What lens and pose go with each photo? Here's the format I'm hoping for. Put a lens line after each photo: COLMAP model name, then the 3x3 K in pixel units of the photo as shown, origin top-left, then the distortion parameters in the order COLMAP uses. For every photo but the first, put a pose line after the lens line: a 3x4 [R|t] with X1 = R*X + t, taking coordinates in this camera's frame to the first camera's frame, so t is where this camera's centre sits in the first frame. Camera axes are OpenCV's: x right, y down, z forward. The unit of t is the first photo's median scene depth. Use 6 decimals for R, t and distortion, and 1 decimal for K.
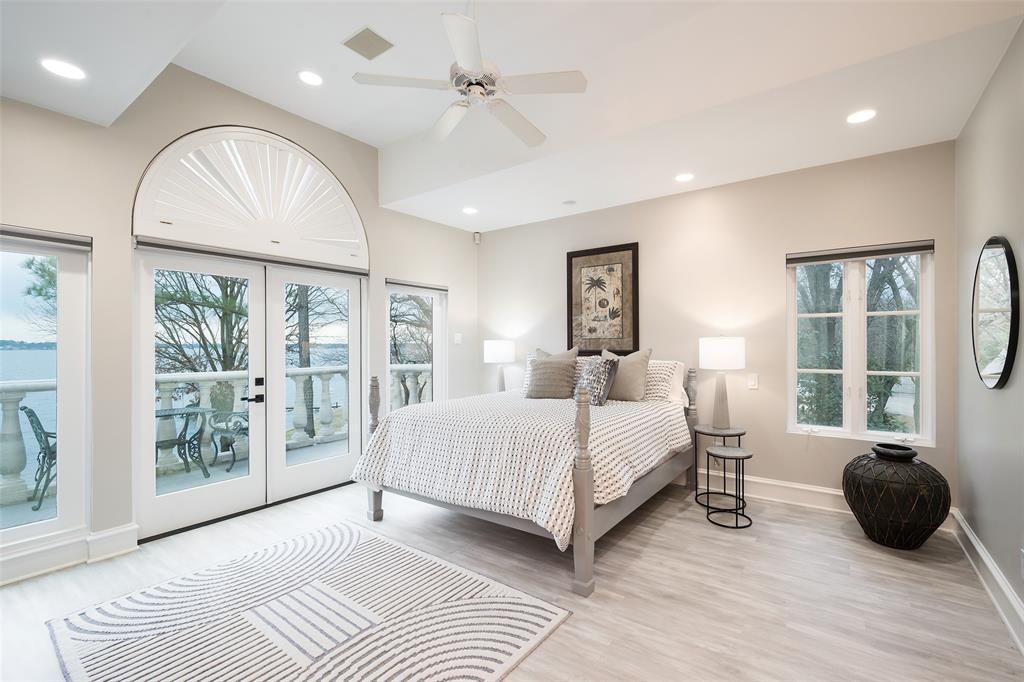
lens RADIAL K [[453.1, 0, 519.3], [0, 453.1, 342.0], [0, 0, 1]] dist [-0.001644, 0.000063]
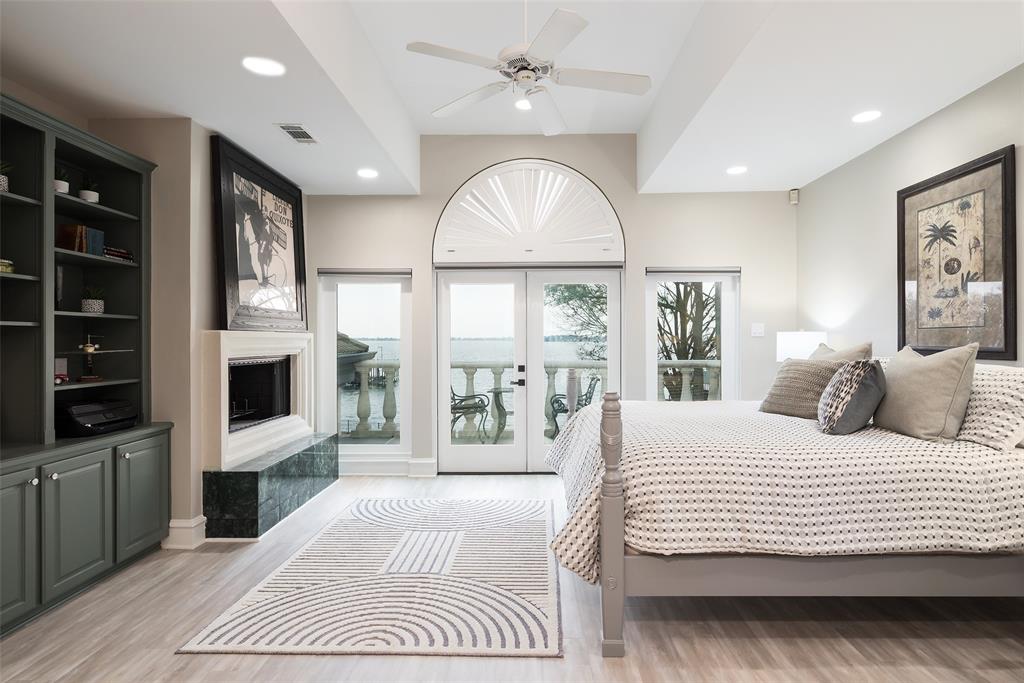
lens RADIAL K [[483.3, 0, 512.7], [0, 483.3, 336.9], [0, 0, 1]] dist [0.000186, 0.000350]
pose [[0.583657, -0.001378, -0.811999, 0.364999], [0.005020, 0.999986, 0.001911, 0.000714], [0.811985, -0.005192, 0.583655, 0.185638]]
